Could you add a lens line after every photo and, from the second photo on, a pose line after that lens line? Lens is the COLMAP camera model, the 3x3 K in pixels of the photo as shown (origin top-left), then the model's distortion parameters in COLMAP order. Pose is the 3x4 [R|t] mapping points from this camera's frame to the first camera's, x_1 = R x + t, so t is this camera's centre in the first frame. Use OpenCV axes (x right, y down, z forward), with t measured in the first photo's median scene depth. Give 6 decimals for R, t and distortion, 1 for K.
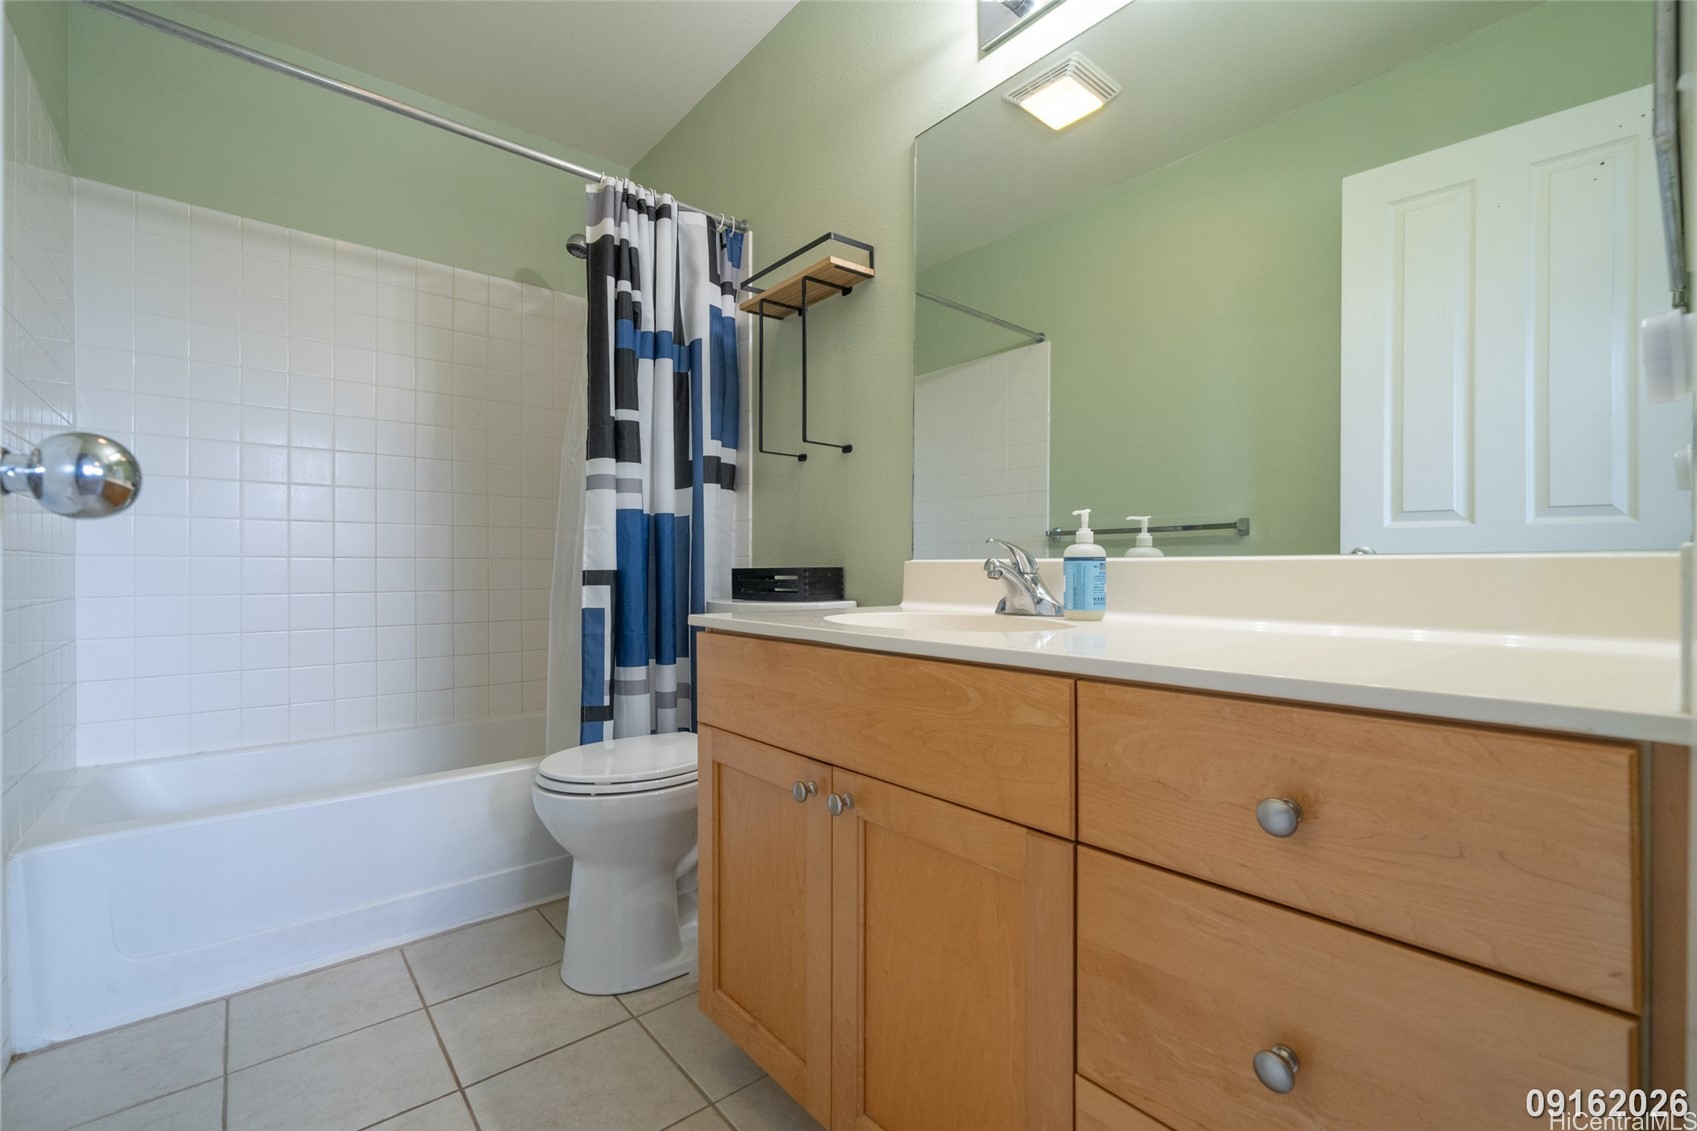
lens RADIAL K [[726.0, 0, 841.9], [0, 726.0, 573.3], [0, 0, 1]] dist [-0.000029, 0.000349]
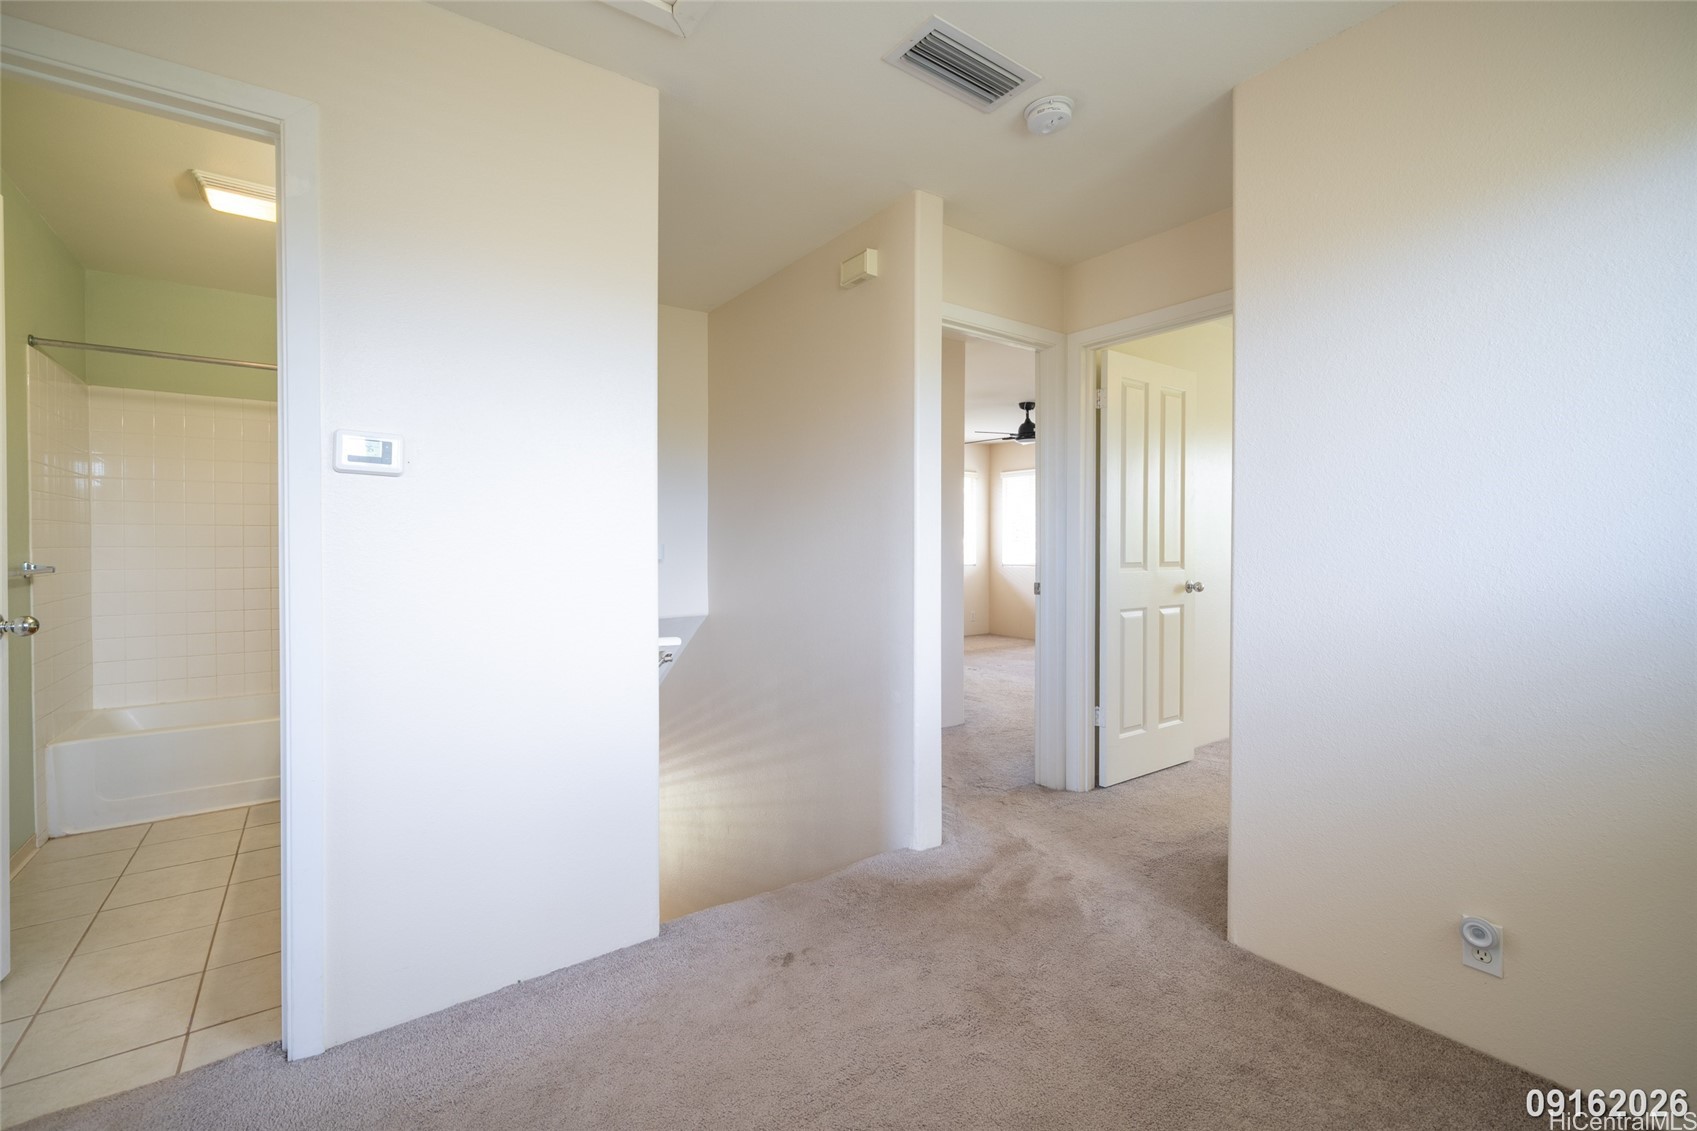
lens RADIAL K [[726.0, 0, 855.6], [0, 726.0, 555.5], [0, 0, 1]] dist [-0.000029, 0.000349]
pose [[0.998094, 0.001717, -0.061692, 1.005873], [-0.000930, 0.999918, 0.012779, -0.150507], [0.061709, -0.012698, 0.998013, -0.725105]]
